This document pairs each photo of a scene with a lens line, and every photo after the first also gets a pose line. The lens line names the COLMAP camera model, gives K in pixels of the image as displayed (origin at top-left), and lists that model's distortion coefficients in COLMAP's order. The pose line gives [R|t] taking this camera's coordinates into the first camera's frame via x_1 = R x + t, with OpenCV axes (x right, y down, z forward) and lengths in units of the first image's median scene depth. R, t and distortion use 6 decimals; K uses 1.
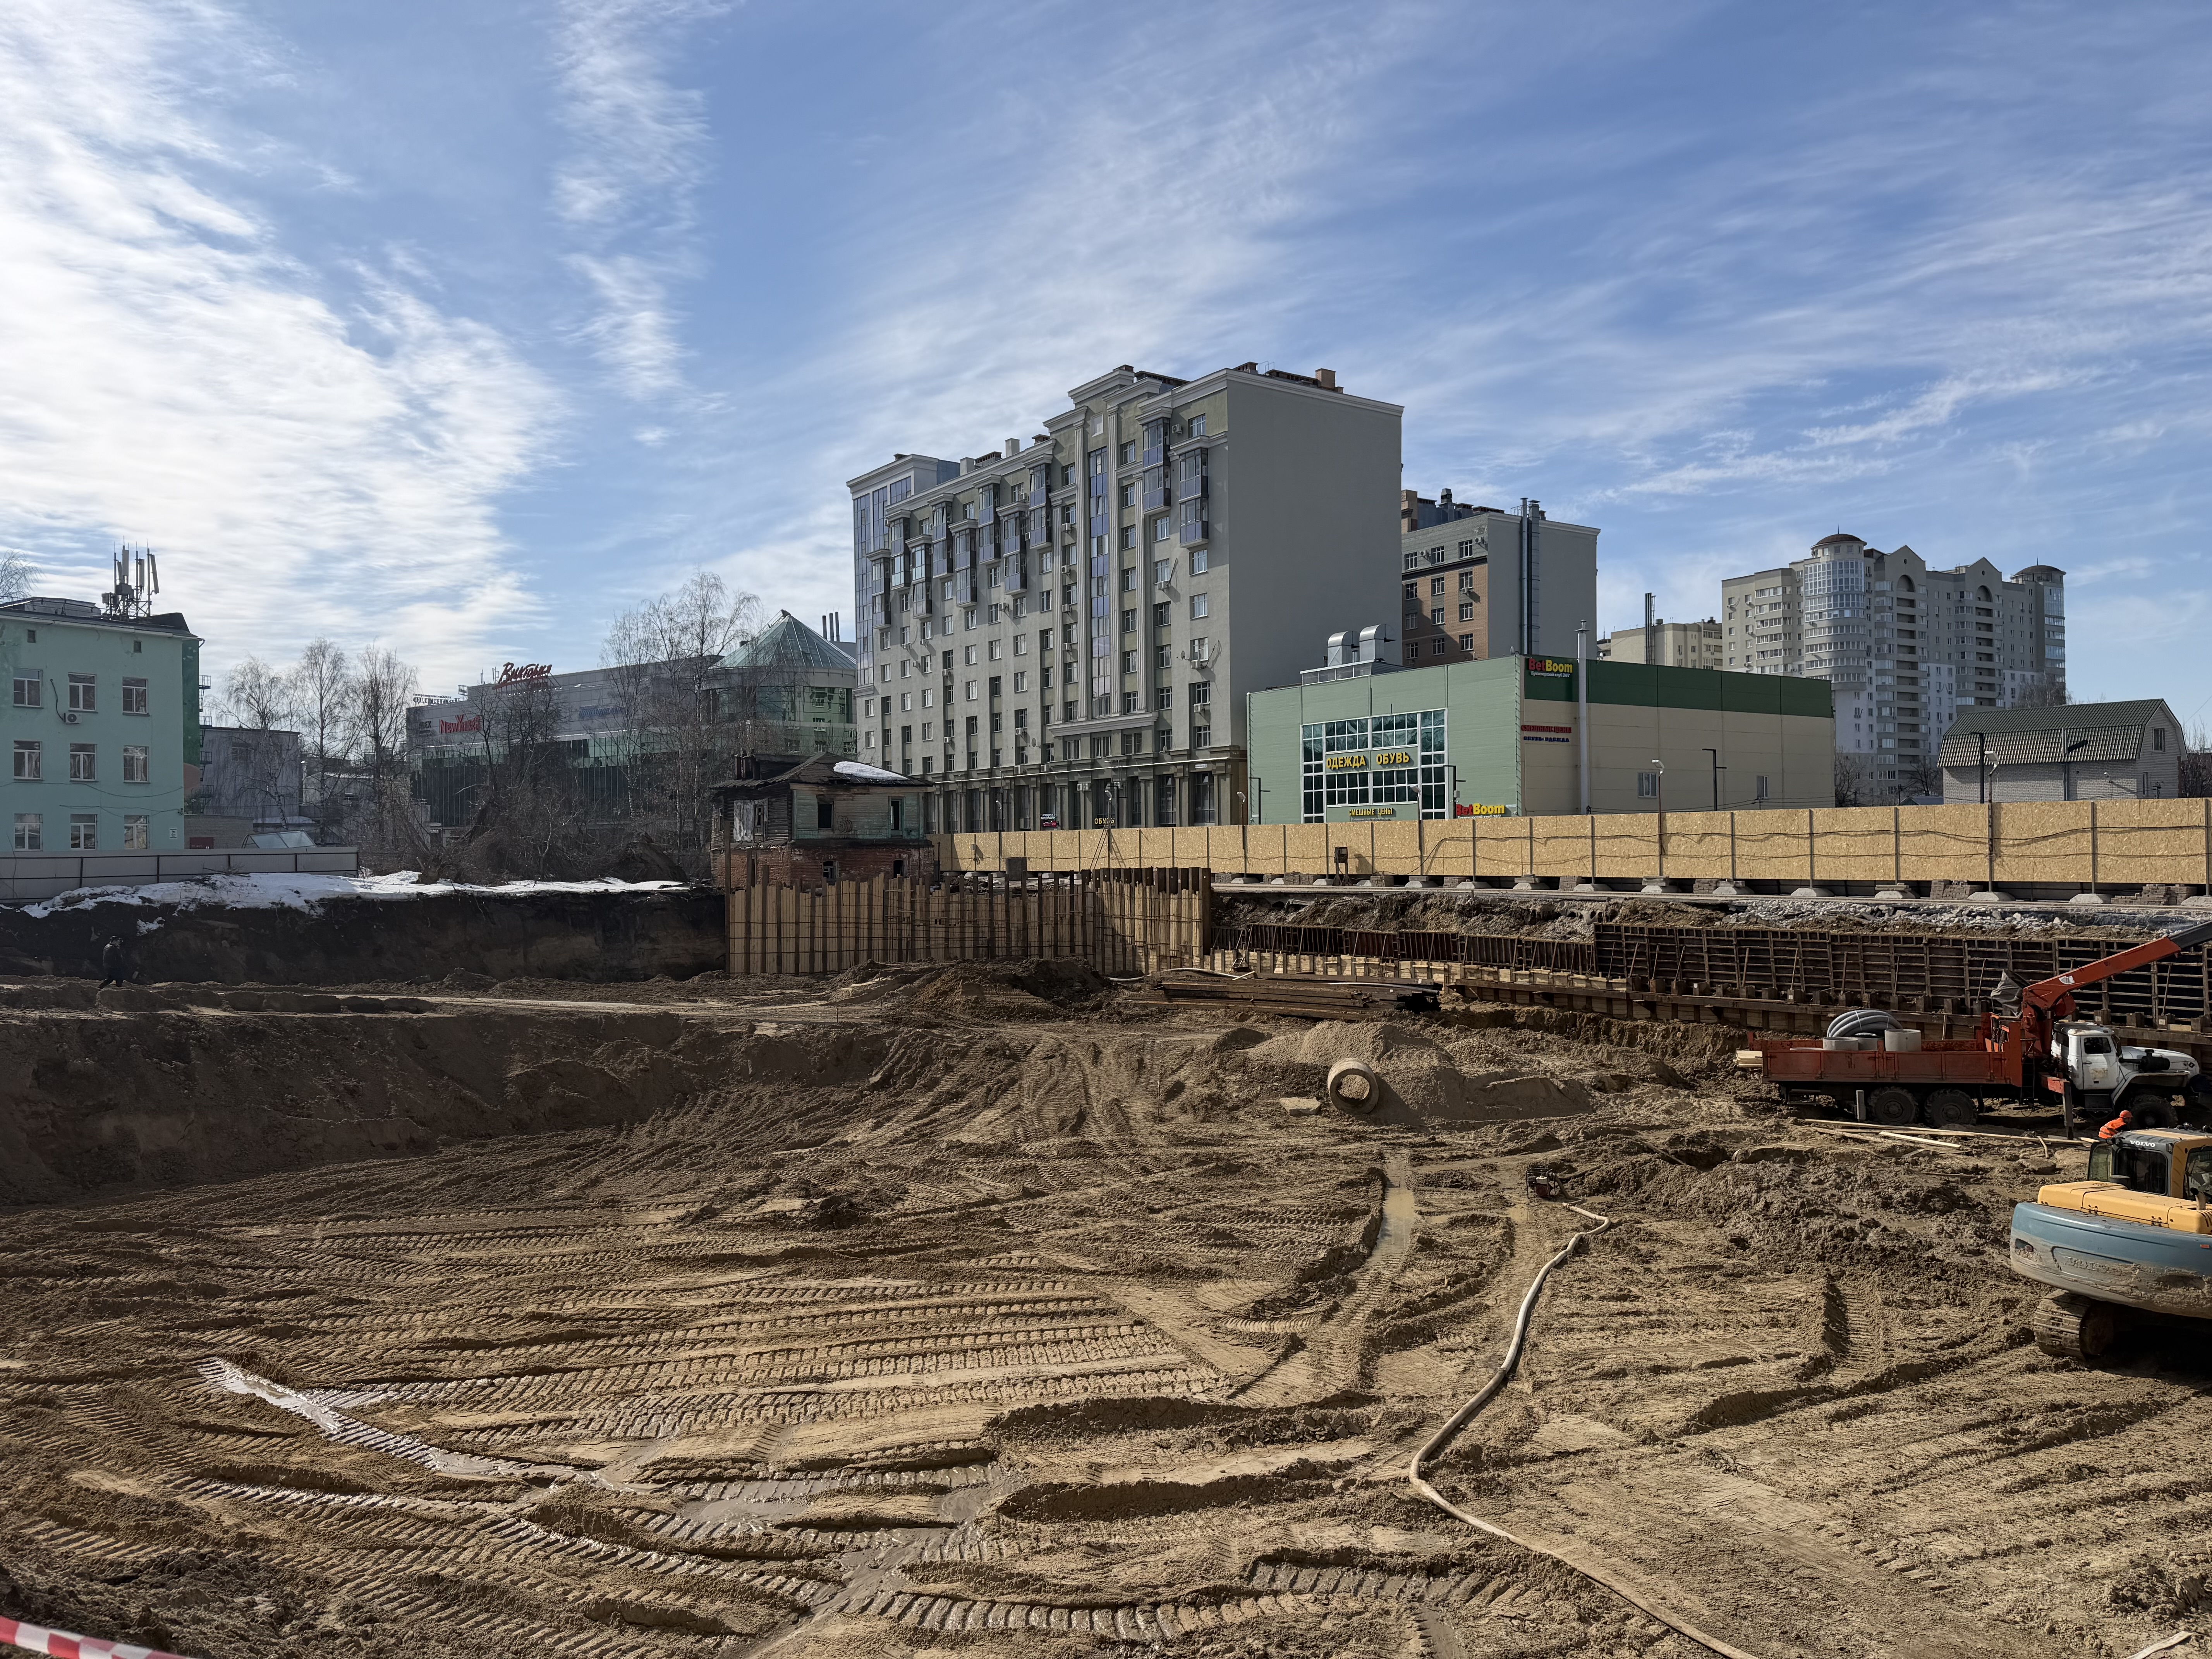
lens RADIAL K [[1547.0, 0, 1106.0], [0, 1547.0, 829.5], [0, 0, 1]] dist [0.117440, -0.140690]
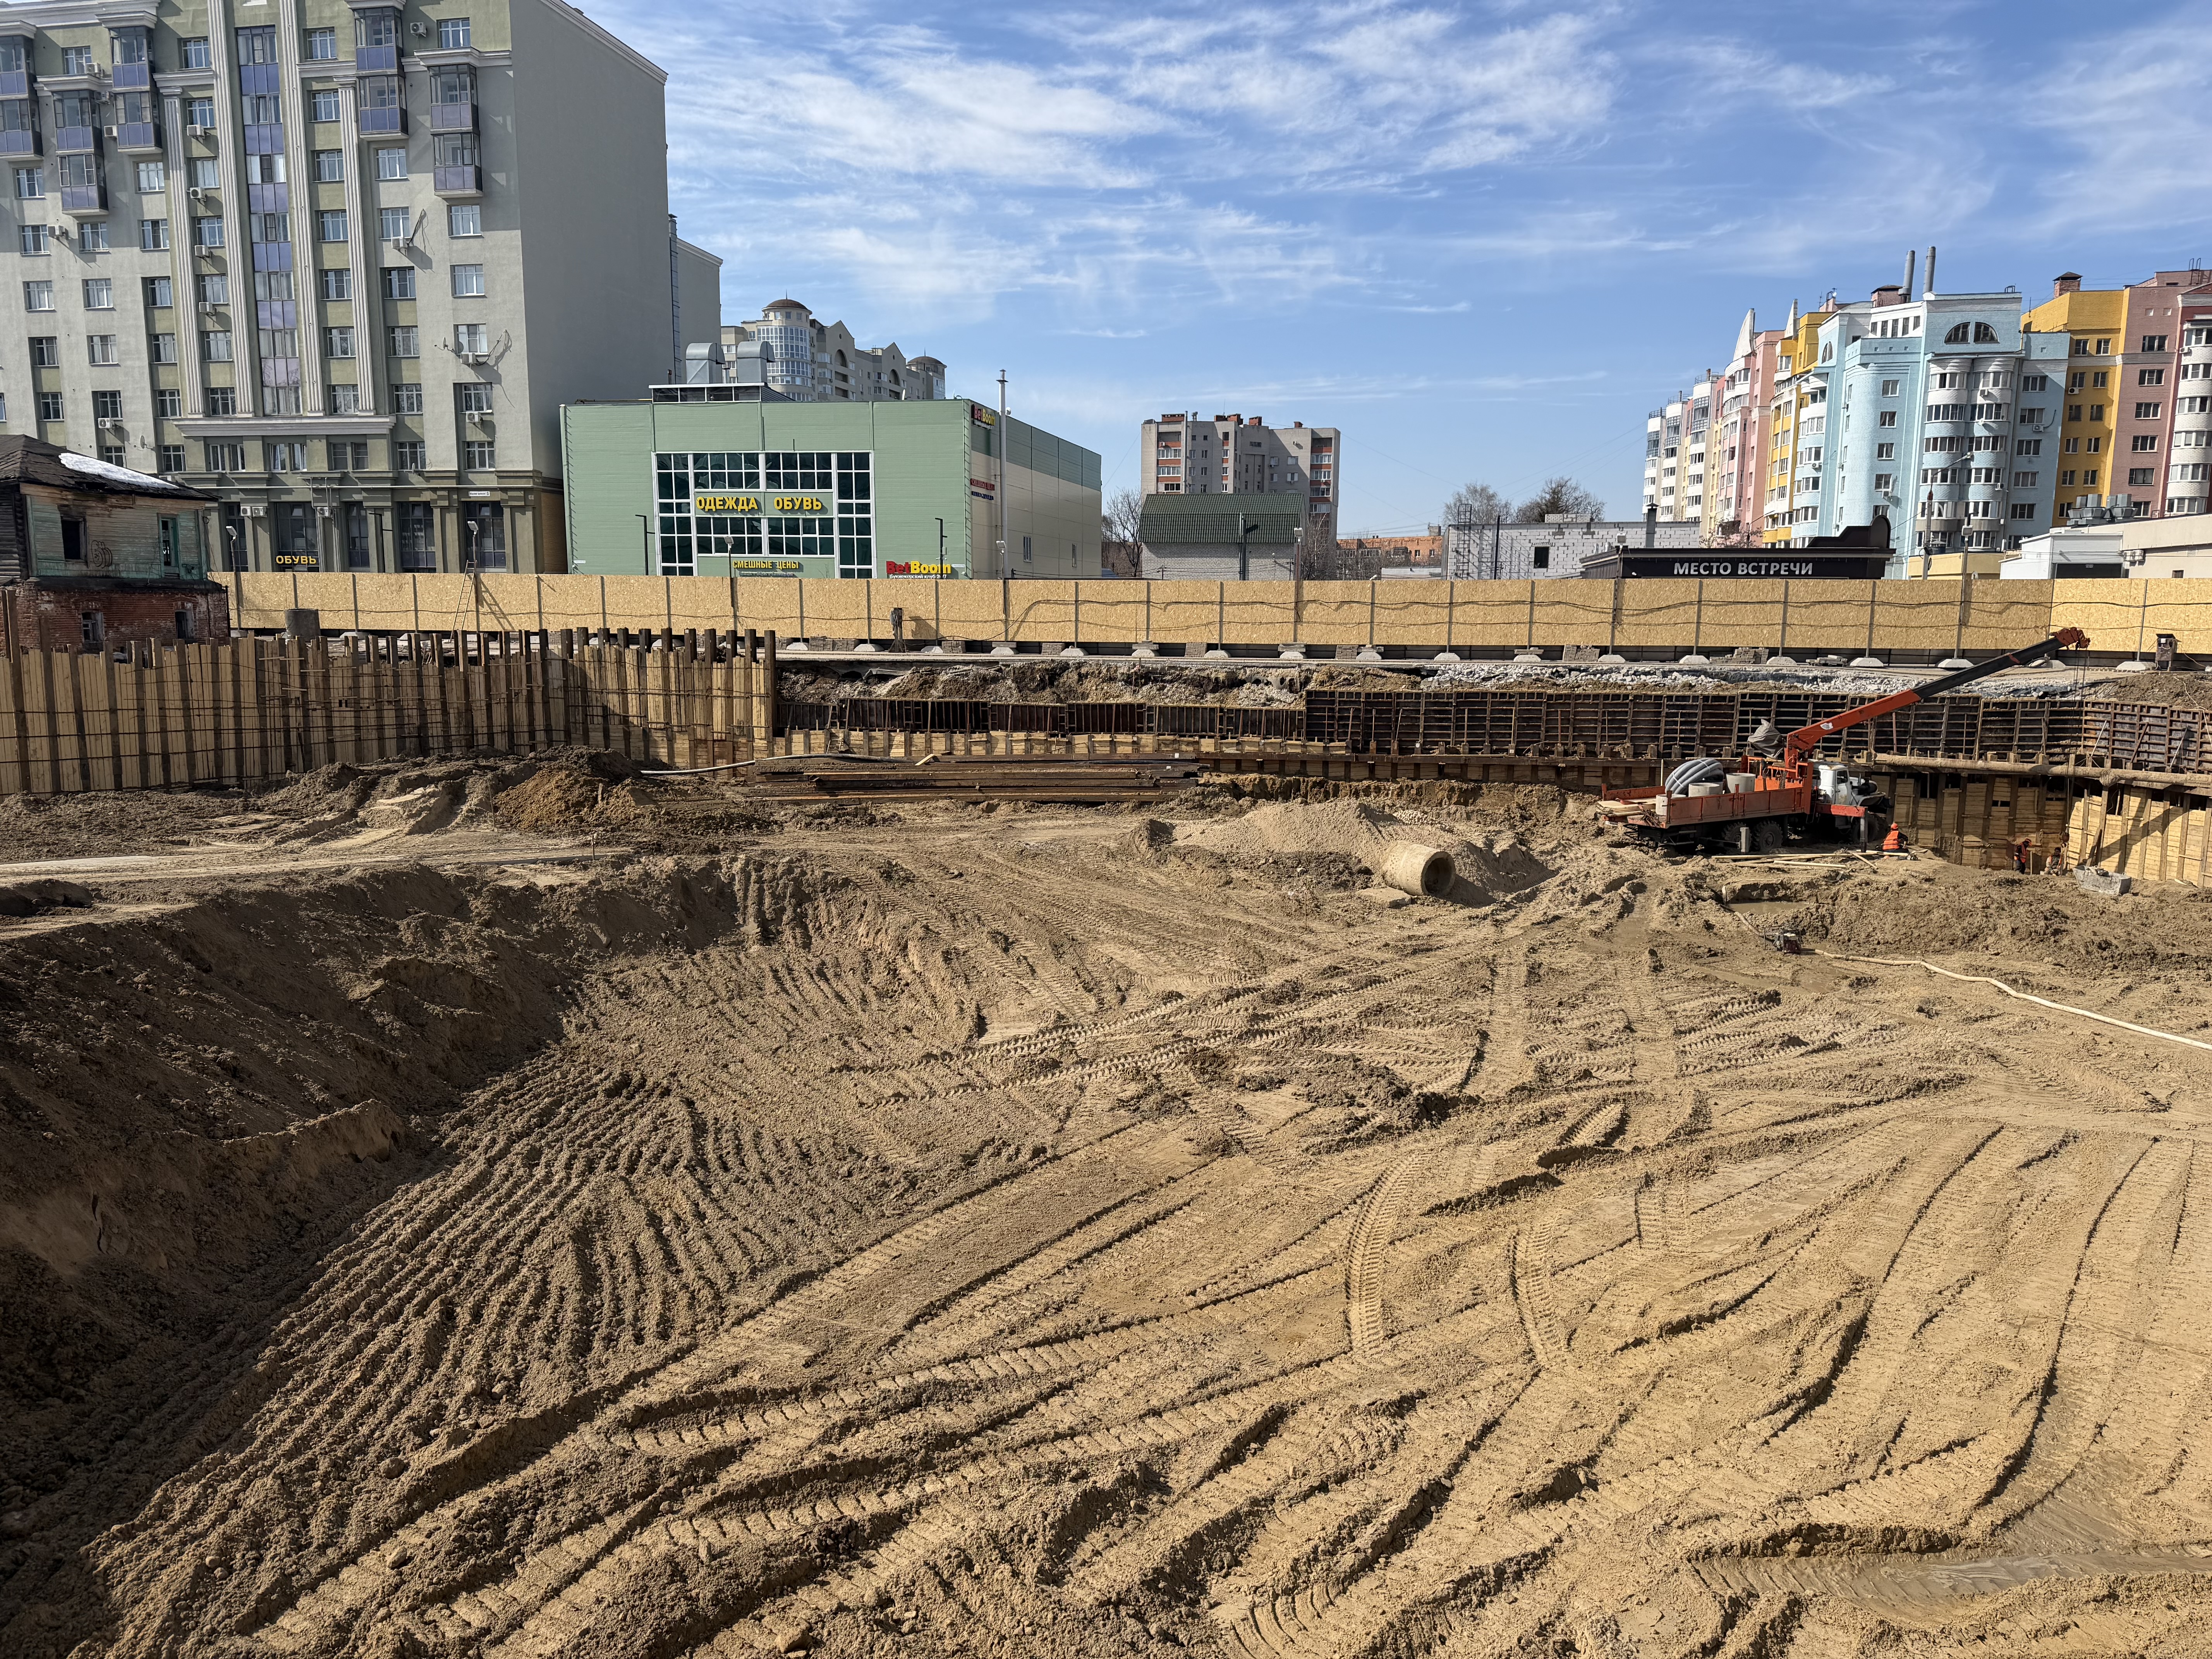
lens RADIAL K [[1547.0, 0, 1106.0], [0, 1547.0, 829.5], [0, 0, 1]] dist [0.117440, -0.140690]
pose [[0.736057, -0.081590, 0.671984, -0.338439], [-0.023161, 0.989093, 0.145462, 0.004535], [-0.676523, -0.122633, 0.726139, 0.248117]]
